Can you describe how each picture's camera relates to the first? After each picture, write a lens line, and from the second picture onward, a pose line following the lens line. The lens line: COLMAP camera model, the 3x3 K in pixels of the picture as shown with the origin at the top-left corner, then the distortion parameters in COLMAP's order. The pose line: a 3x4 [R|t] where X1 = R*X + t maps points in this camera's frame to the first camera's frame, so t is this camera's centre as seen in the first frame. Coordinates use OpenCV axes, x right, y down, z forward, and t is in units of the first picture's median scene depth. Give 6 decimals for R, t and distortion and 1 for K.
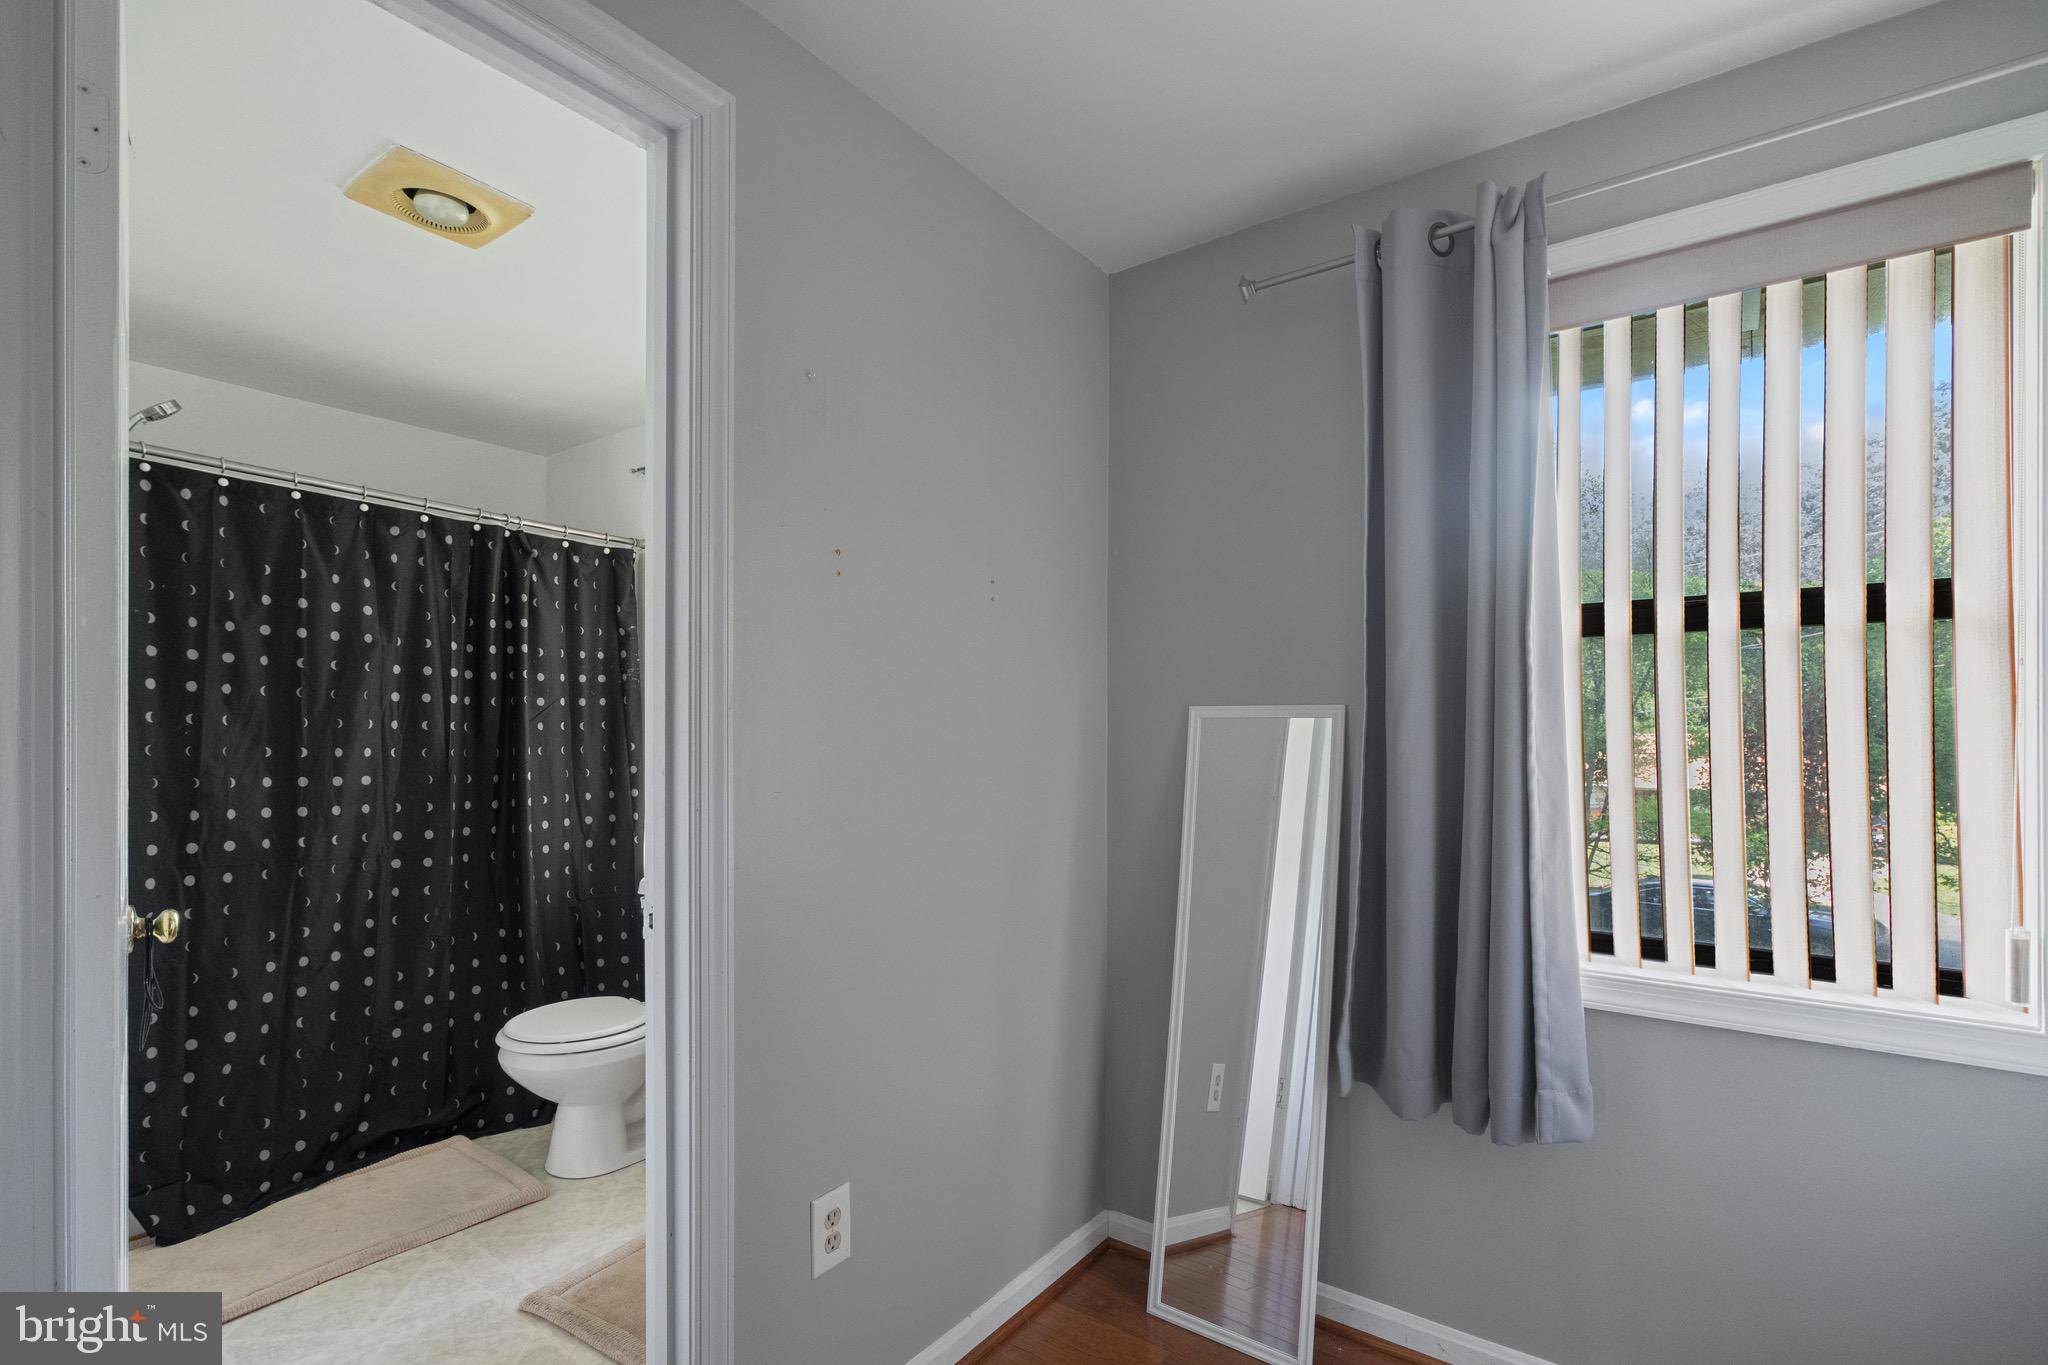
lens RADIAL K [[950.9, 0, 1038.4], [0, 950.9, 698.1], [0, 0, 1]] dist [-0.008966, 0.001417]
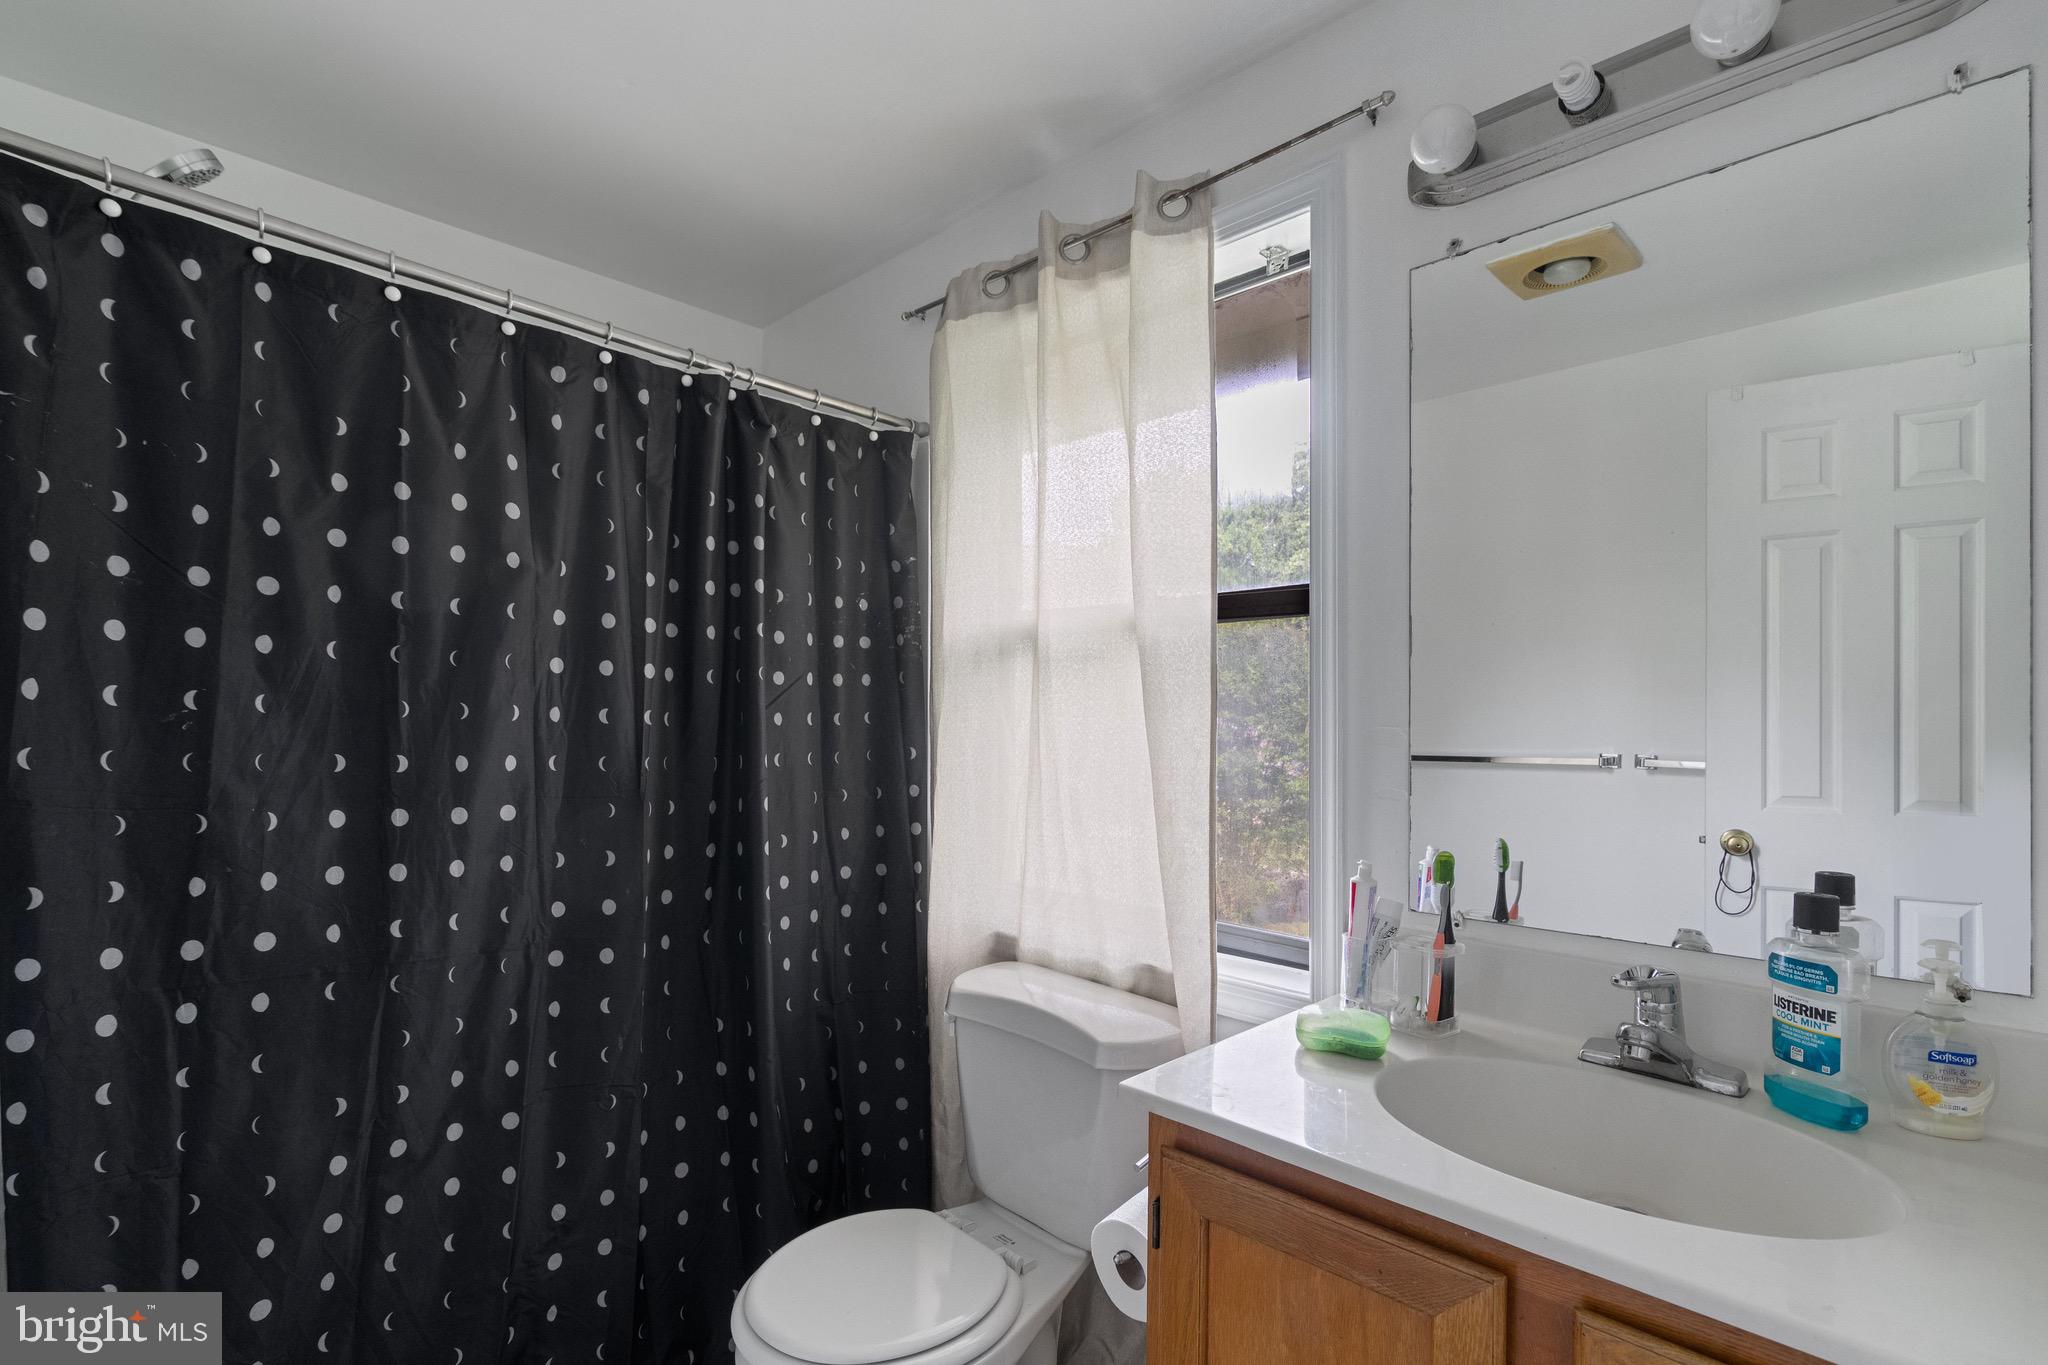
lens RADIAL K [[950.9, 0, 1014.1], [0, 950.9, 684.9], [0, 0, 1]] dist [-0.008966, 0.001417]
pose [[0.989102, 0.001447, -0.147226, -0.320070], [-0.002876, 0.999951, -0.009491, 0.014820], [0.147205, 0.009811, 0.989057, 0.472185]]
